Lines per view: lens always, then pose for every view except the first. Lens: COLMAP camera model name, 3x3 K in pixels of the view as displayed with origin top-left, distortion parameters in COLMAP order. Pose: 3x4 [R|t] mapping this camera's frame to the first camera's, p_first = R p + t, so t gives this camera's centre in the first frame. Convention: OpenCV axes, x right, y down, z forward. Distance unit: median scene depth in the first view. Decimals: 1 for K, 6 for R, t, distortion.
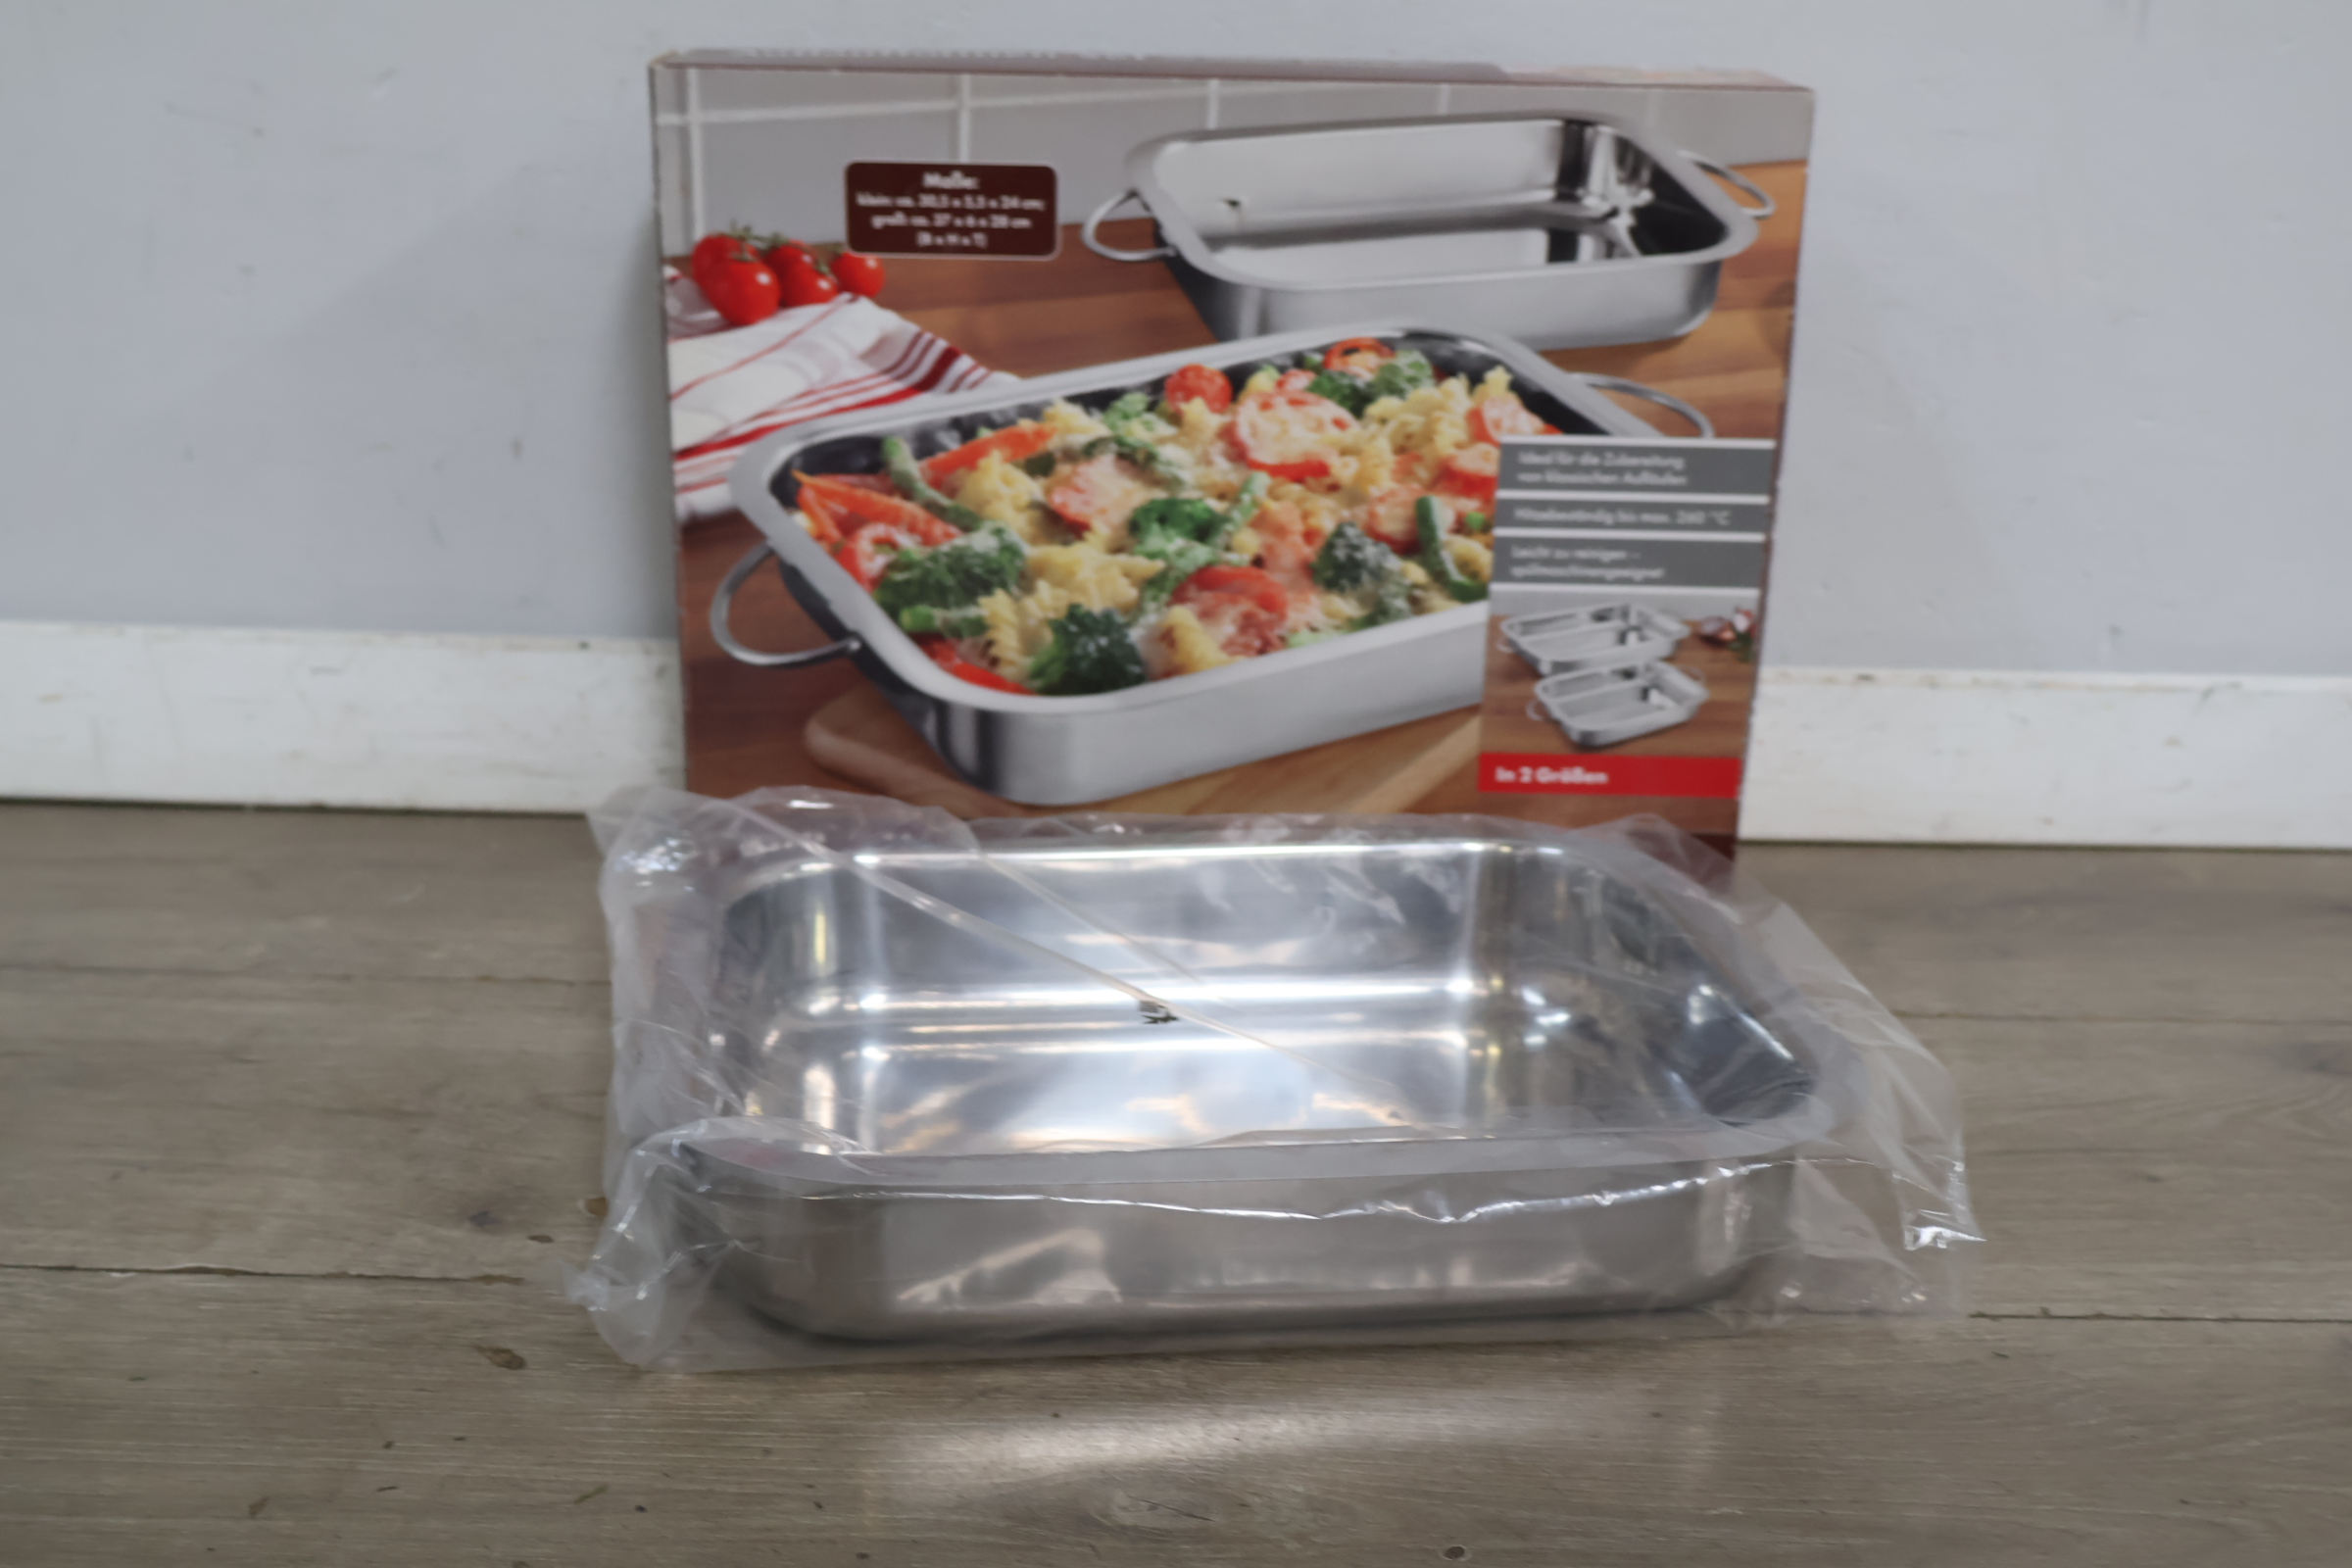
lens RADIAL K [[2421.7, 0, 1172.7], [0, 2421.7, 763.6], [0, 0, 1]] dist [-0.005469, 0.000000]
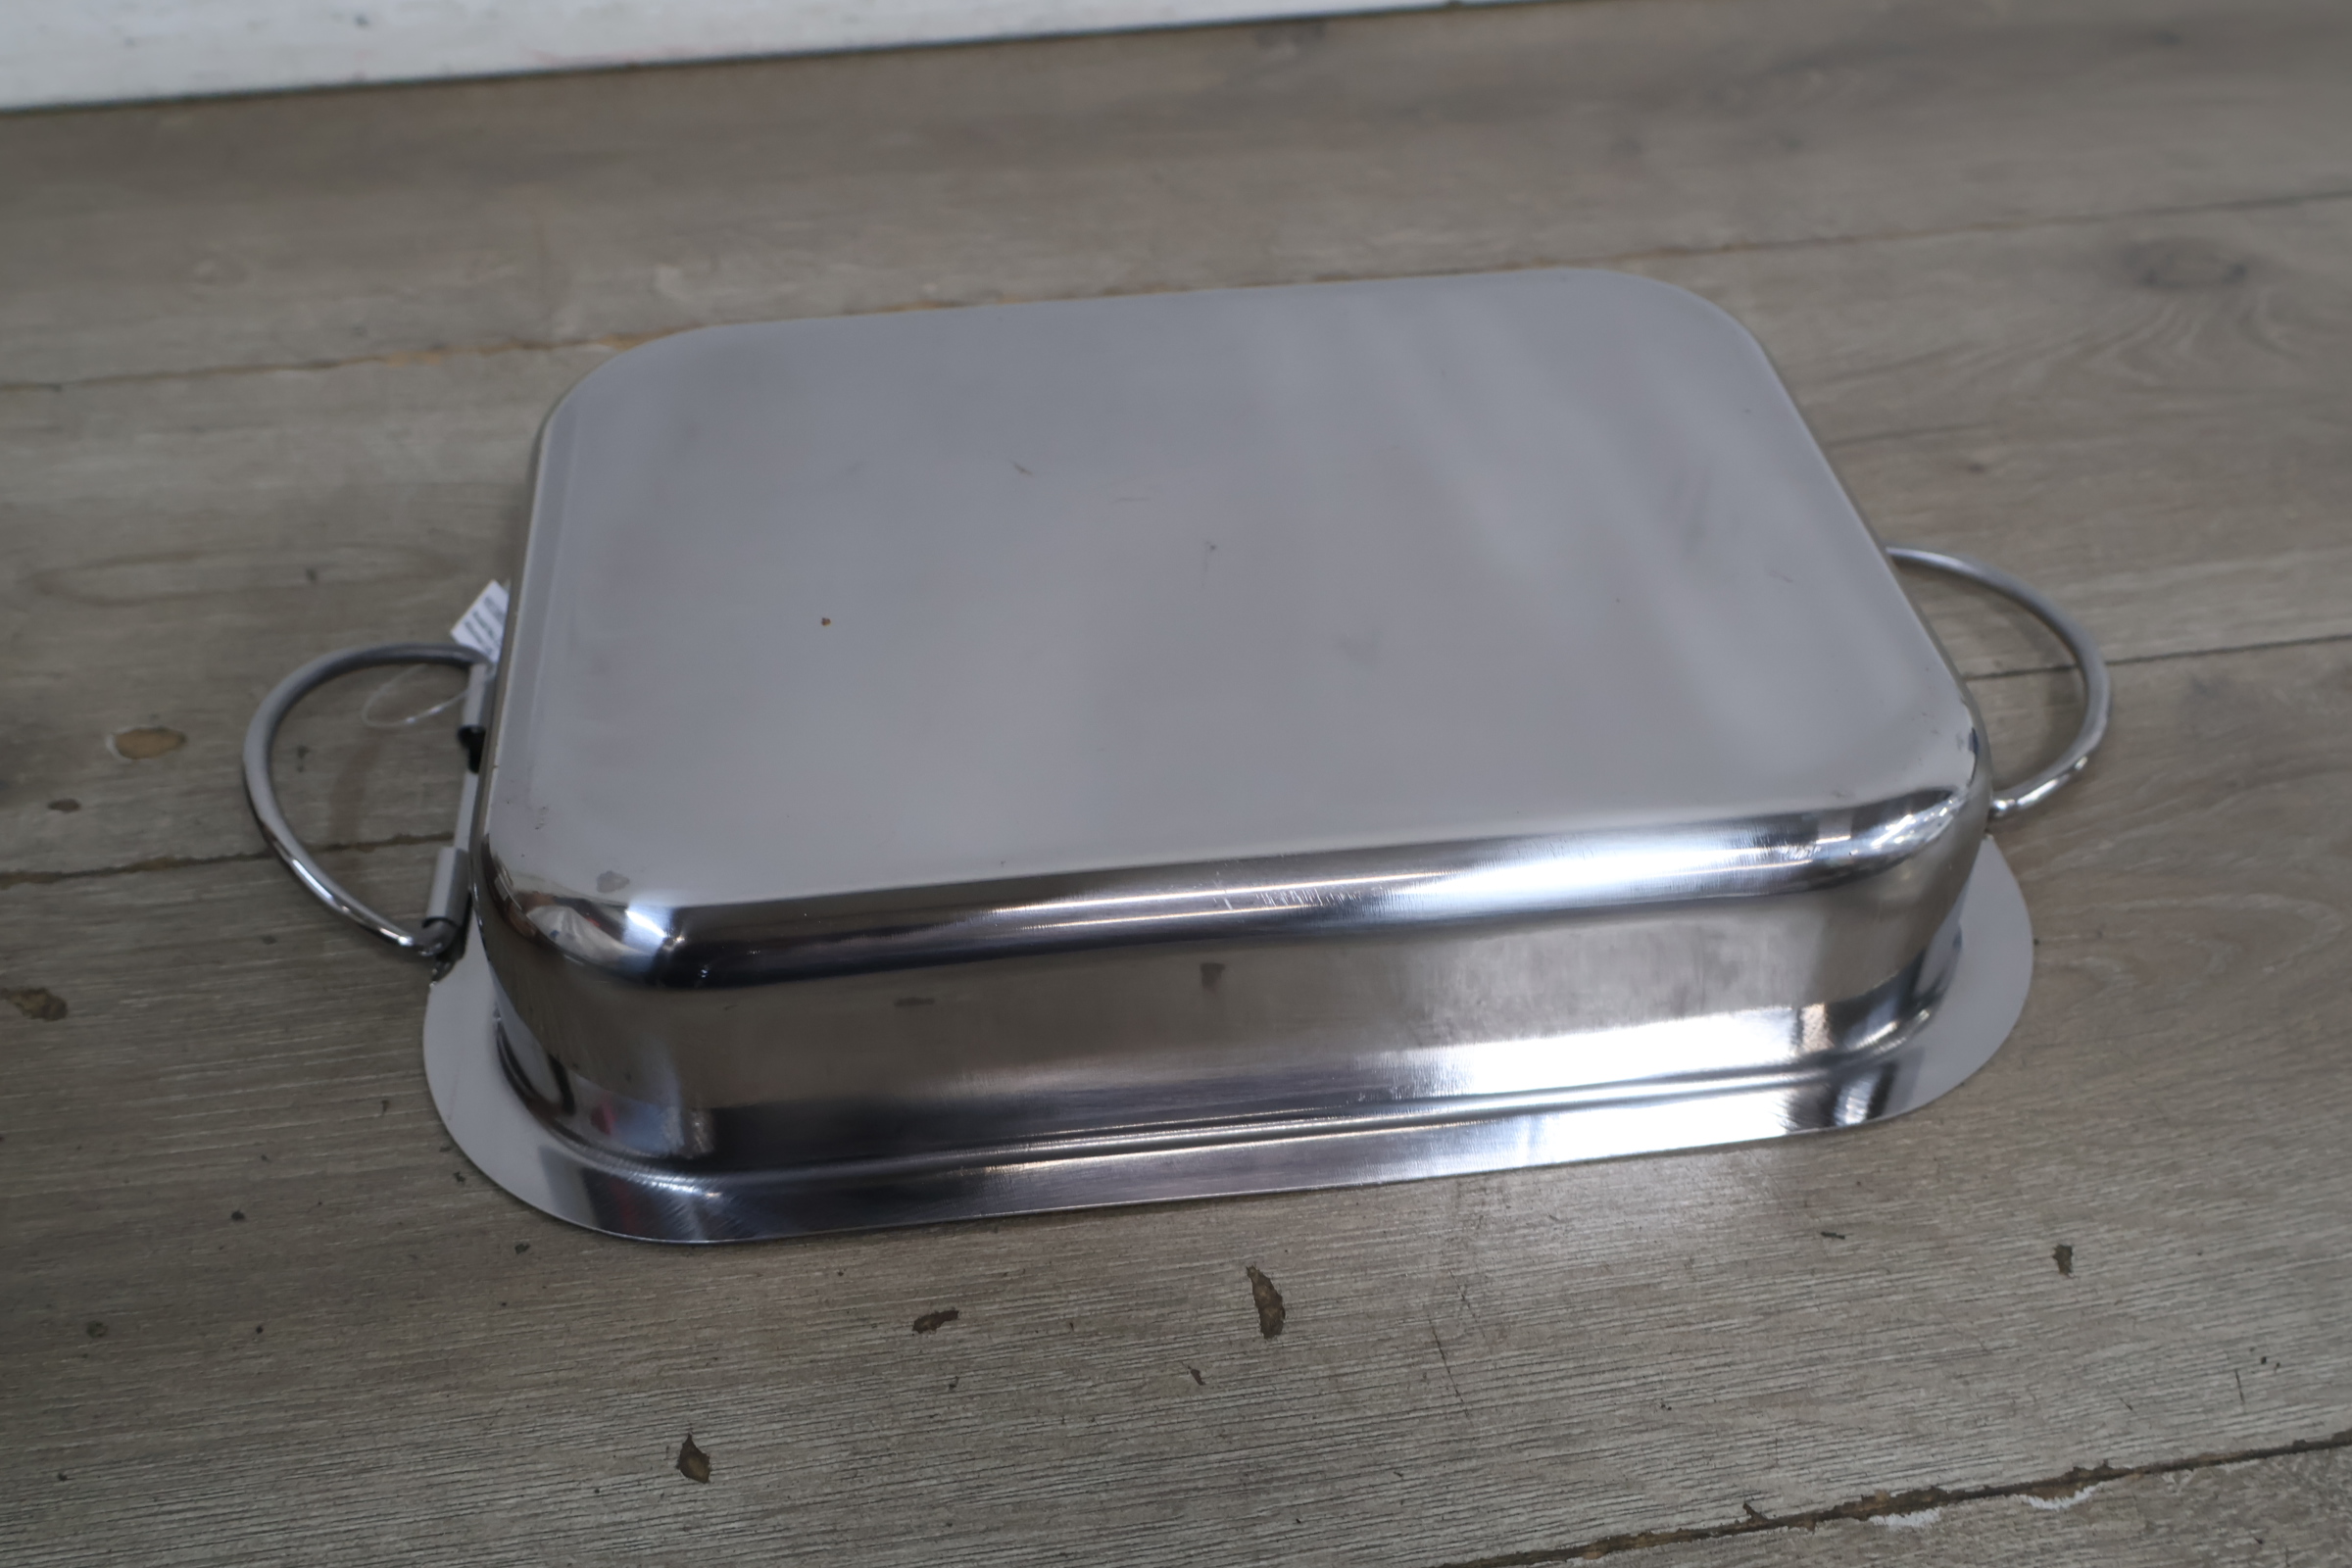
lens RADIAL K [[2421.7, 0, 1178.3], [0, 2421.7, 802.2], [0, 0, 1]] dist [-0.005469, 0.000000]
pose [[0.987566, -0.123976, 0.096658, 0.019582], [0.073470, 0.907571, 0.413421, -0.081886], [-0.138978, -0.401179, 0.905395, 0.168777]]
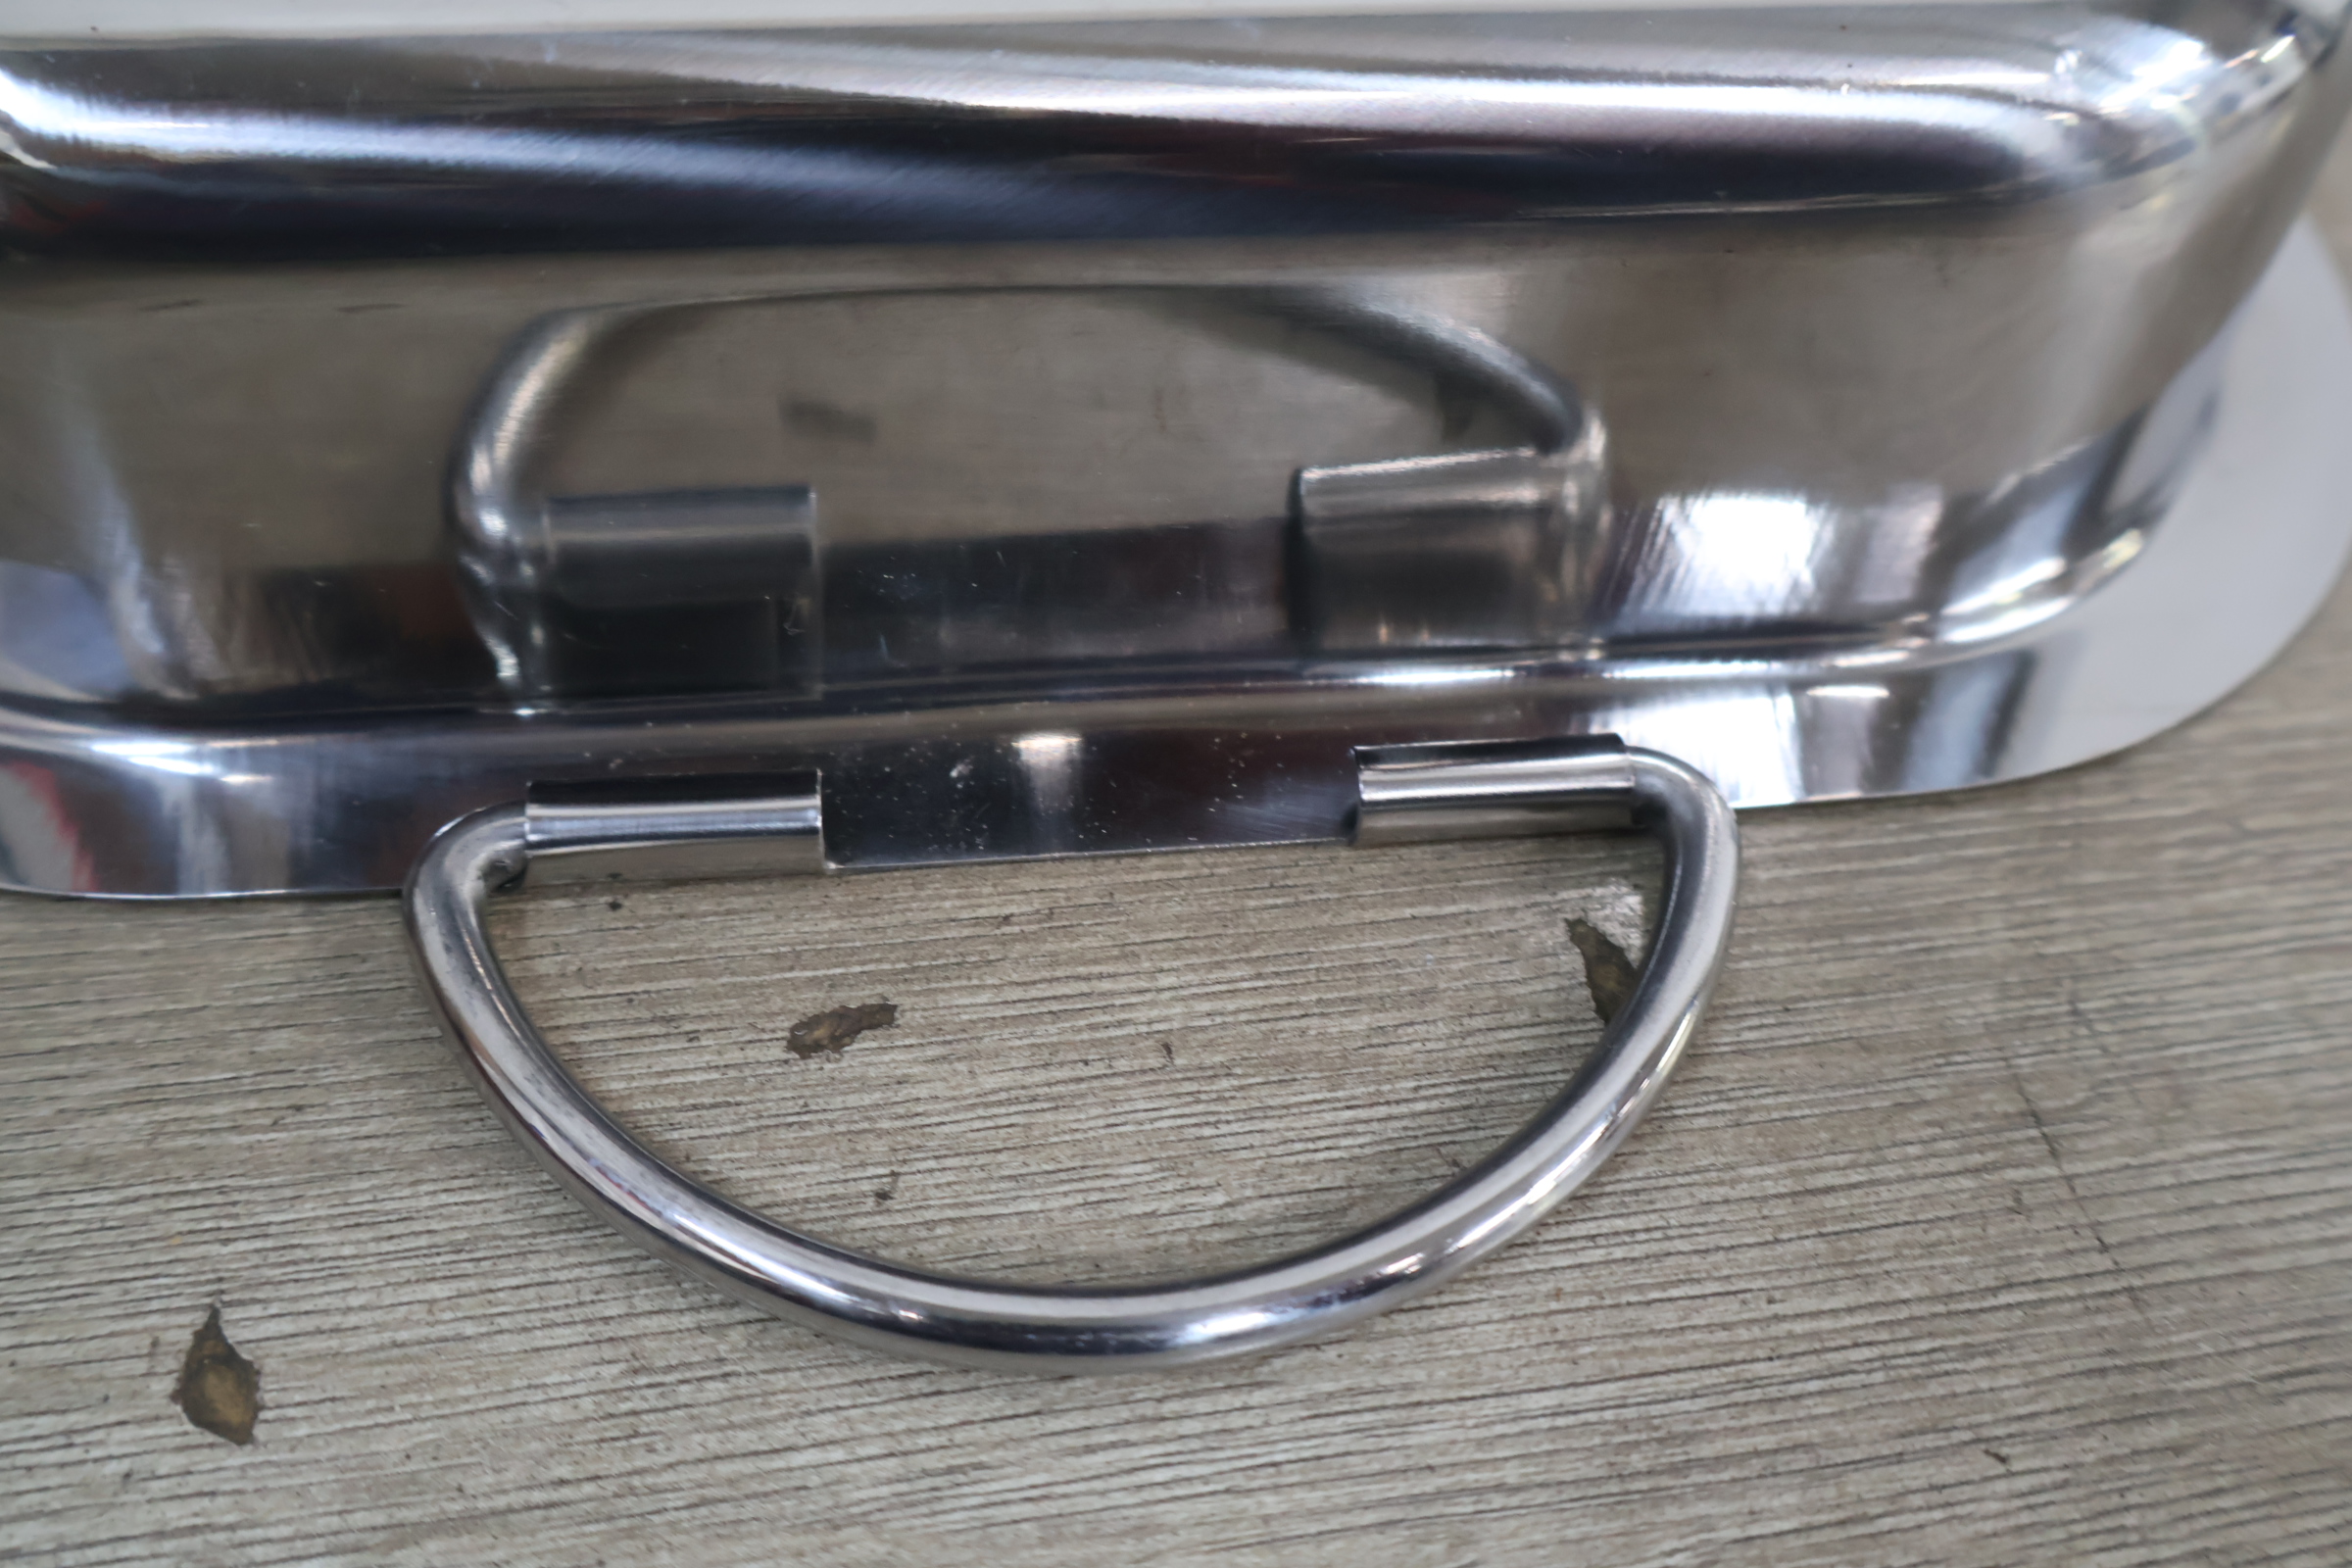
lens RADIAL K [[2421.7, 0, 1174.9], [0, 2421.7, 768.8], [0, 0, 1]] dist [-0.005469, 0.000000]
pose [[0.985934, -0.105468, 0.129653, 0.009169], [0.012337, 0.819557, 0.572865, 0.075264], [-0.166677, -0.563208, 0.809330, 0.415405]]
